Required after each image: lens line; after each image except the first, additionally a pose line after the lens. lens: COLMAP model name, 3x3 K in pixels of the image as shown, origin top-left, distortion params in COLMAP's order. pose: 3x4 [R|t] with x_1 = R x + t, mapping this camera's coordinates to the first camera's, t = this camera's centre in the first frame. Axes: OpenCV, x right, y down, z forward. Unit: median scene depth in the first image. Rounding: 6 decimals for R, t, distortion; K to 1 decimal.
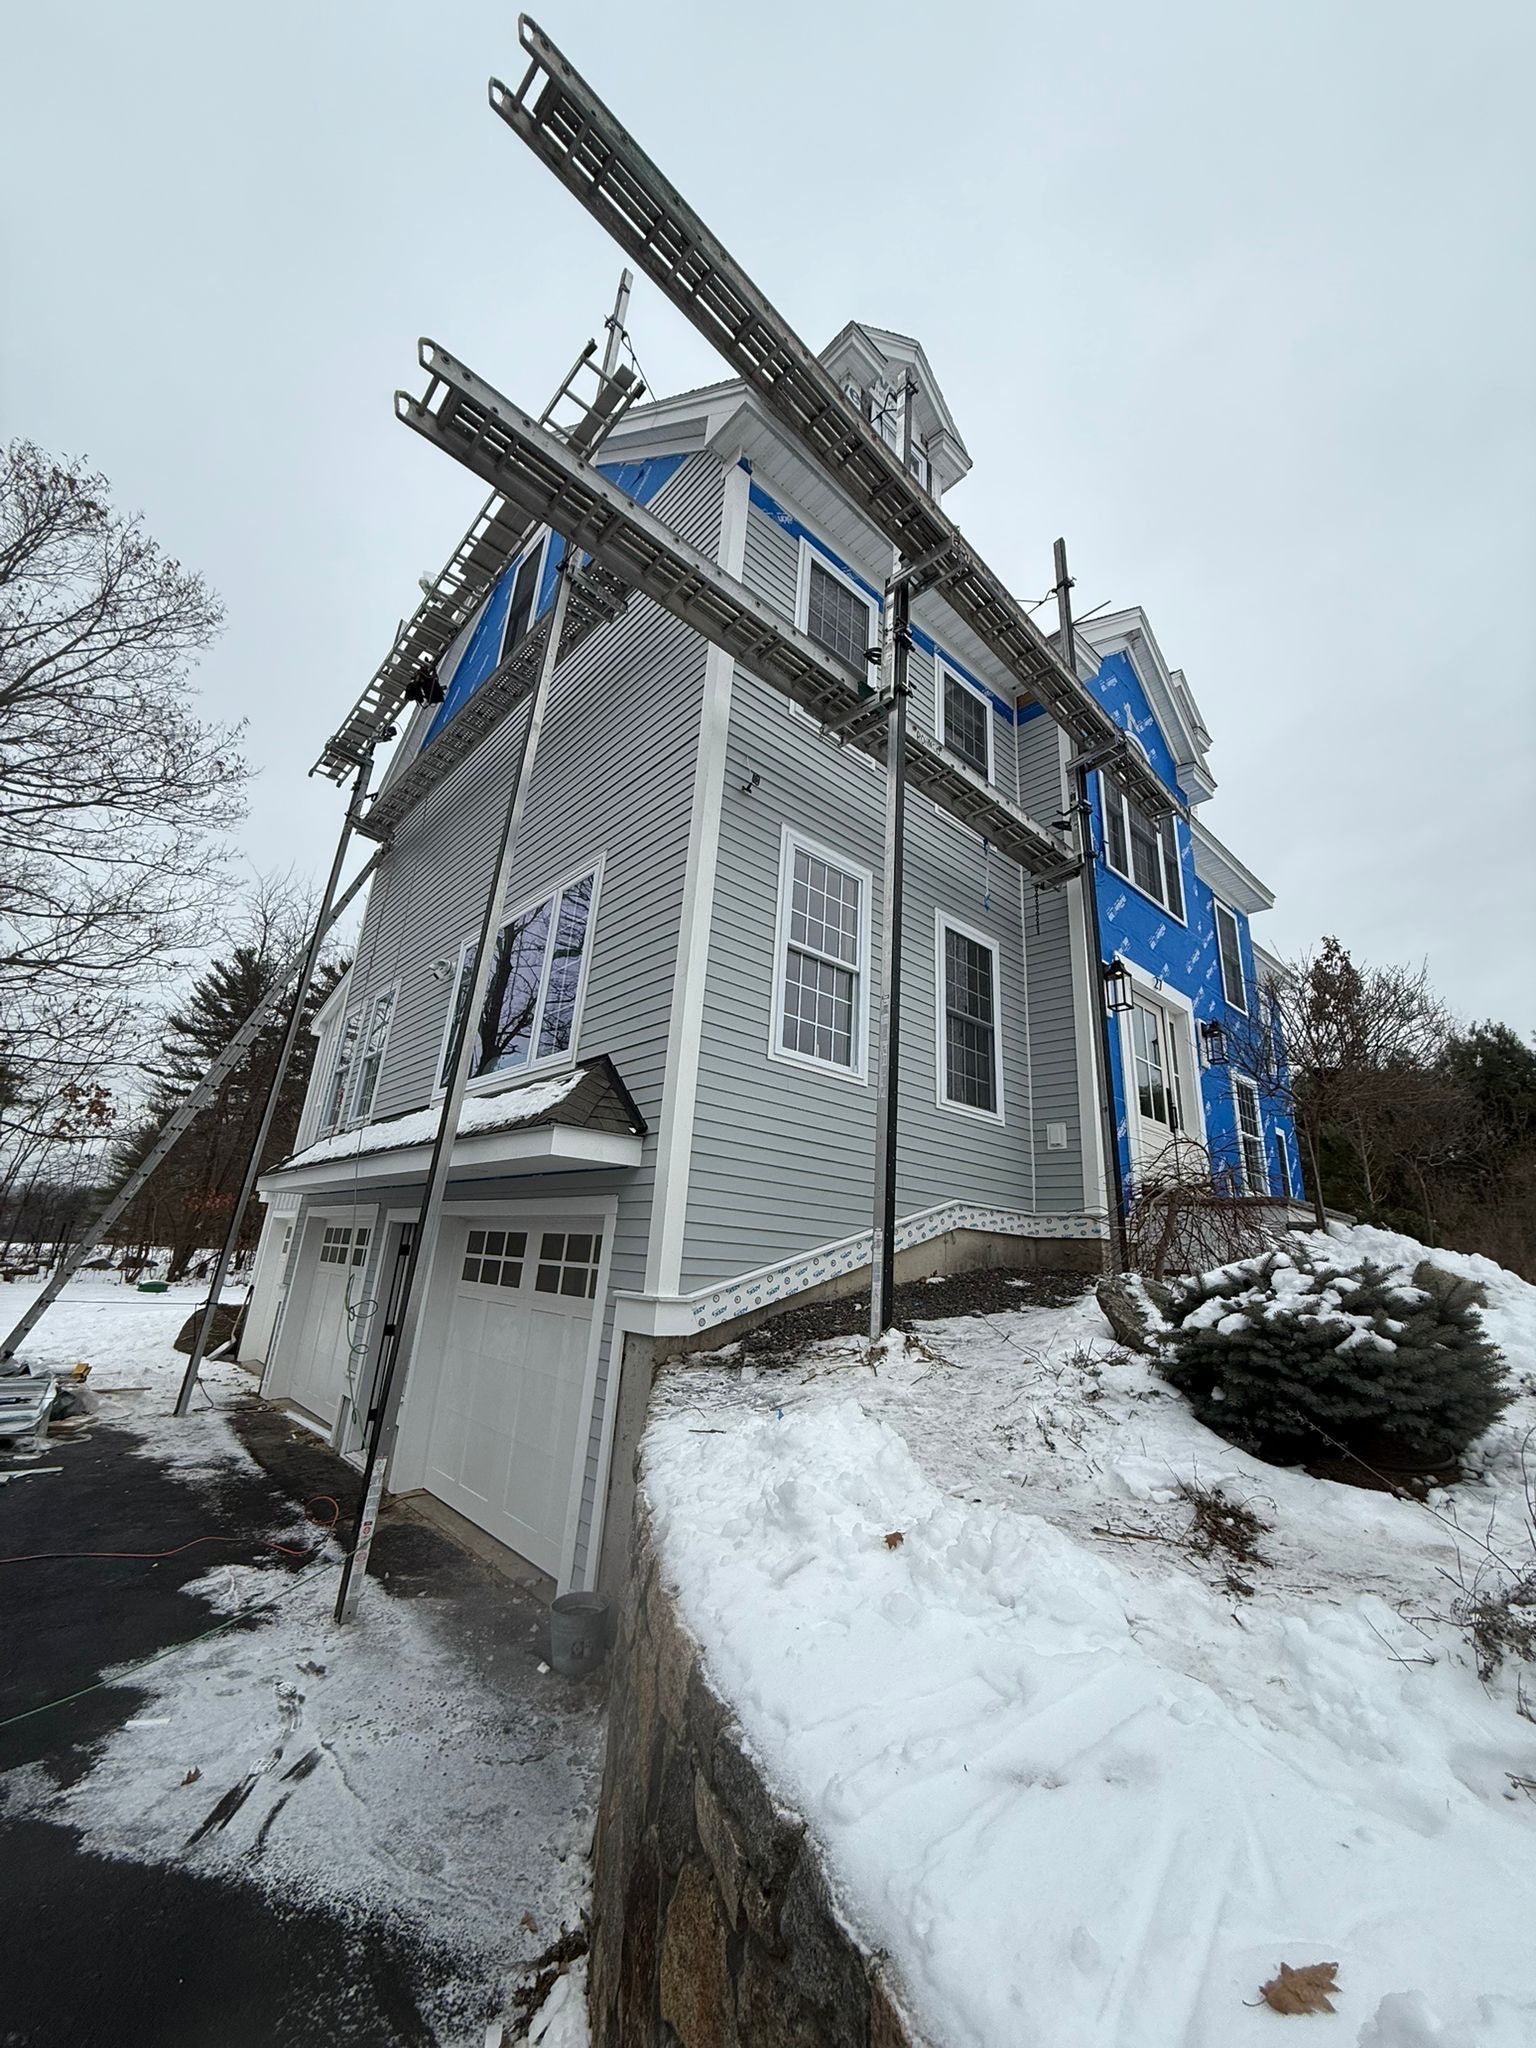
lens RADIAL K [[791.5, 0, 758.9], [0, 791.5, 1016.2], [0, 0, 1]] dist [-0.004871, -0.000032]
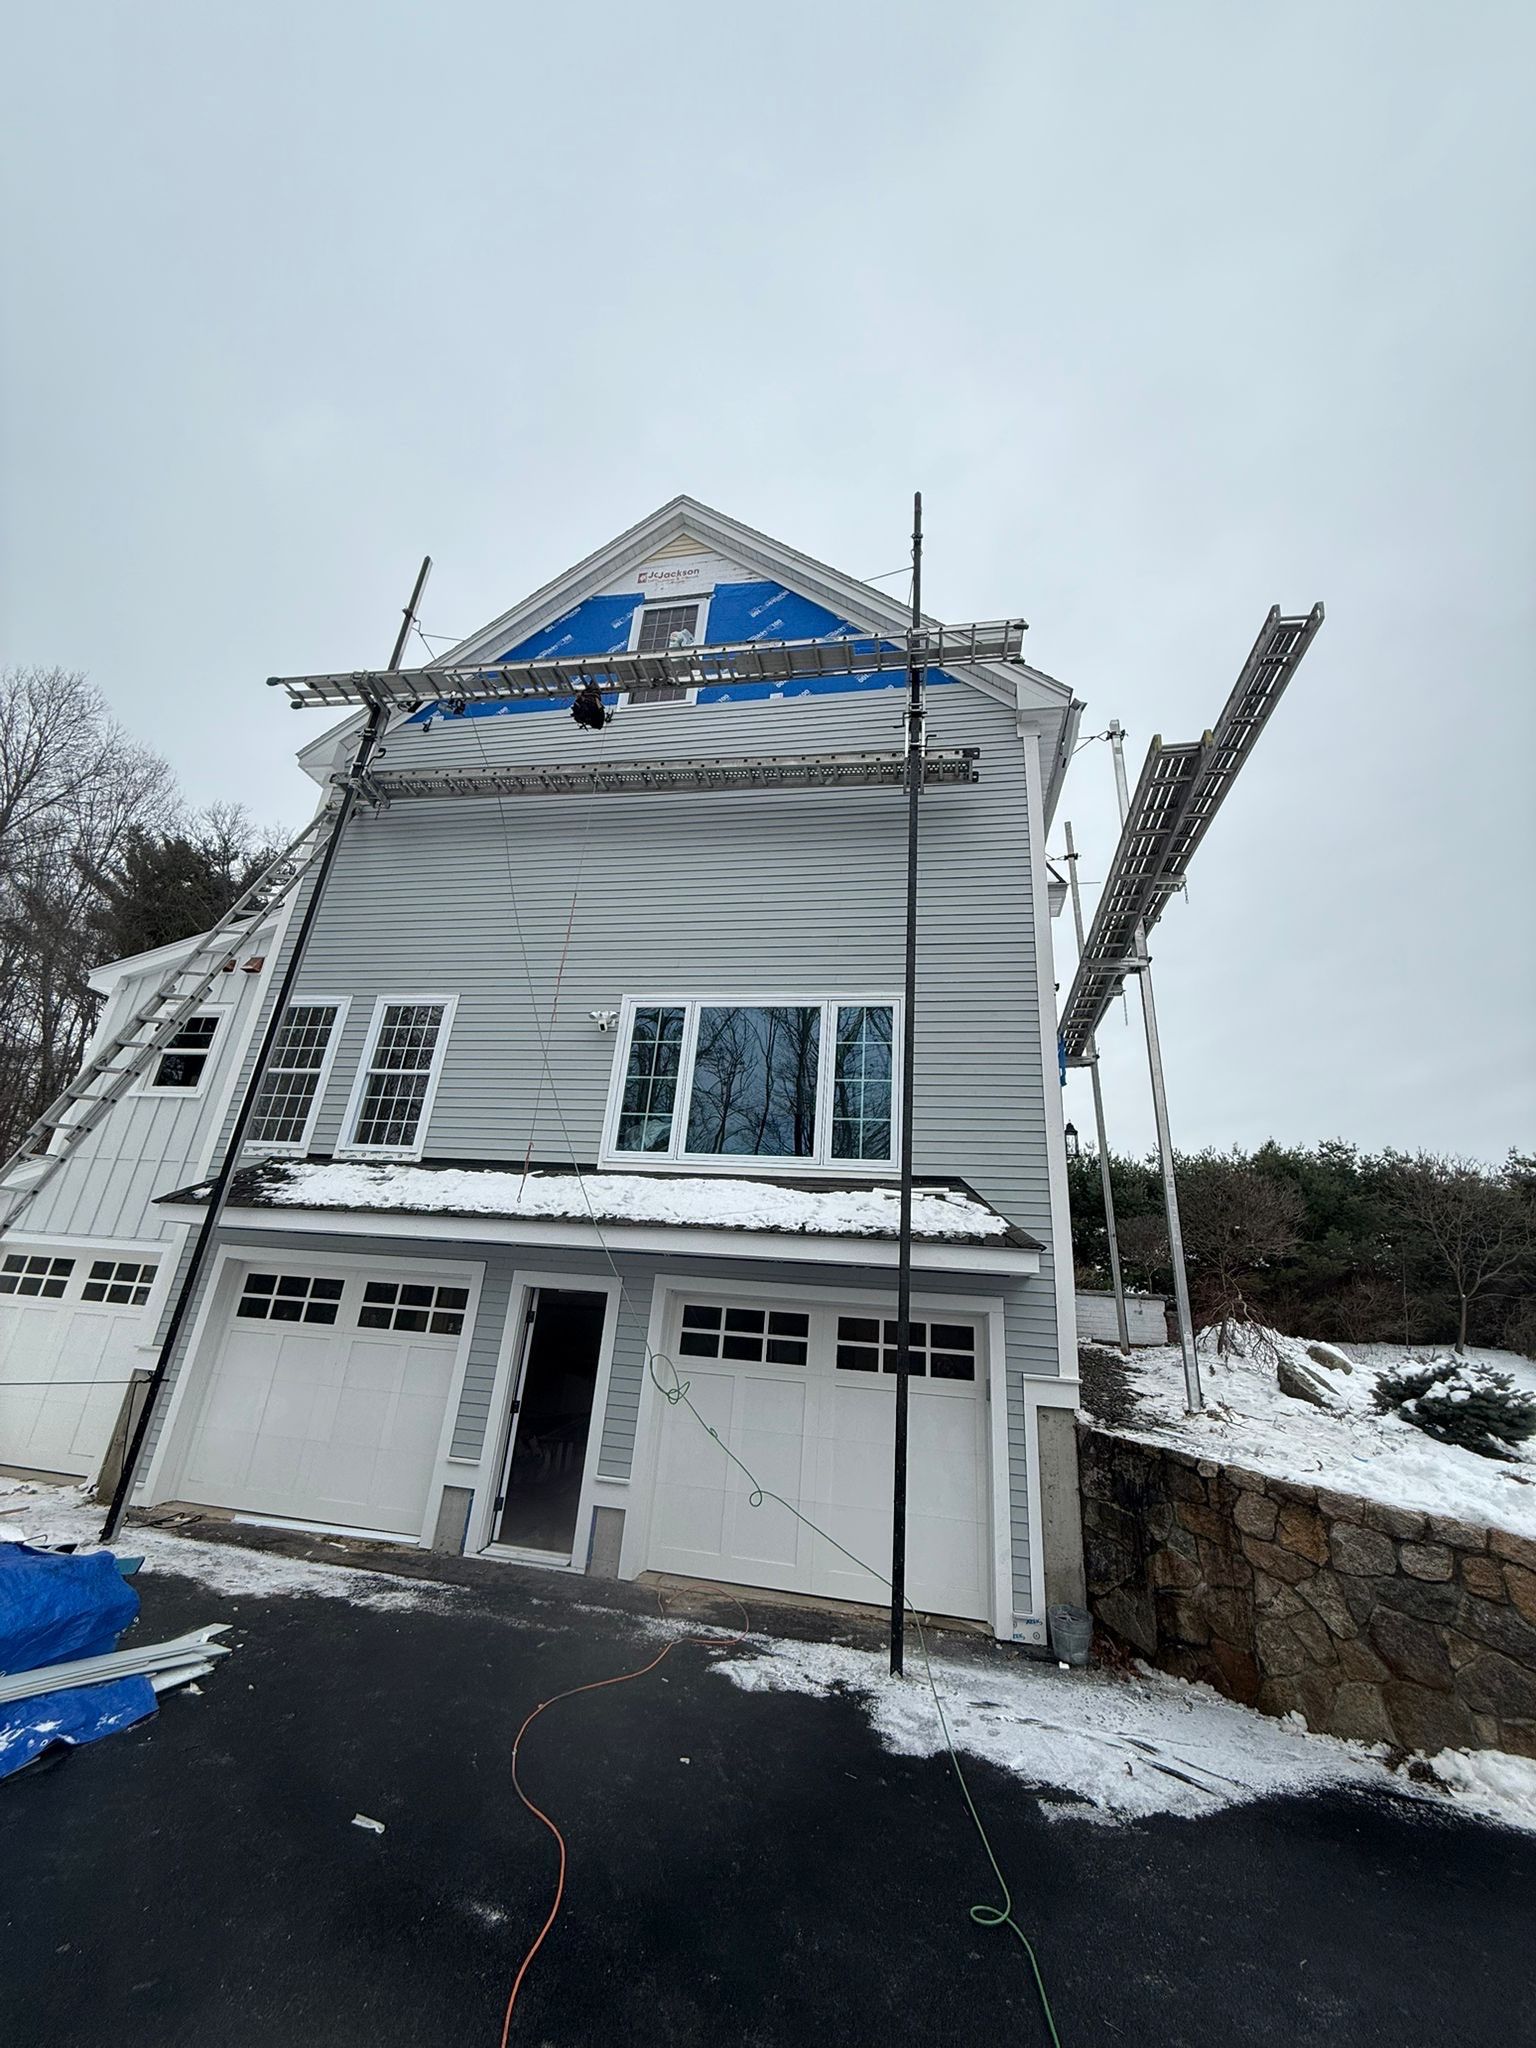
lens RADIAL K [[808.7, 0, 758.4], [0, 808.7, 1014.2], [0, 0, 1]] dist [0.004370, 0.000053]
pose [[0.801297, 0.217821, 0.557205, -1.840074], [-0.204705, 0.974972, -0.086754, -0.038794], [-0.562156, -0.044547, 0.825830, 0.209155]]
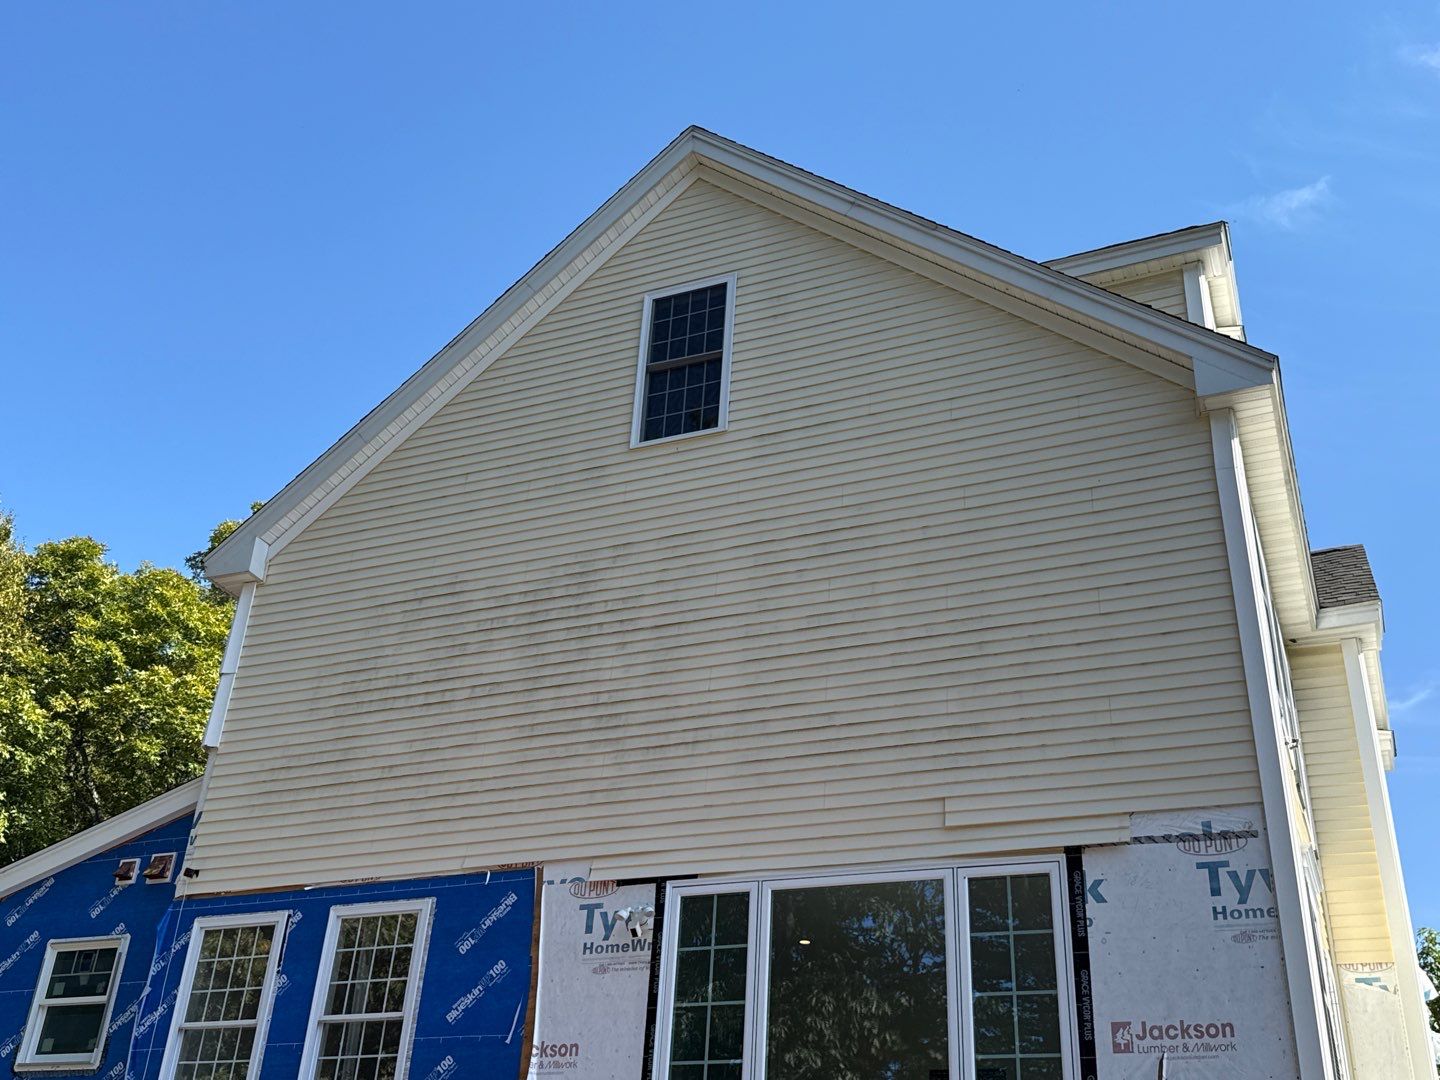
lens RADIAL K [[1456.6, 0, 713.9], [0, 1456.6, 565.1], [0, 0, 1]] dist [0.078860, 0.000000]
pose [[0.904329, 0.188186, 0.383111, -2.010803], [-0.121813, 0.974021, -0.190906, -0.280777], [-0.409084, 0.125974, 0.903759, -0.410919]]
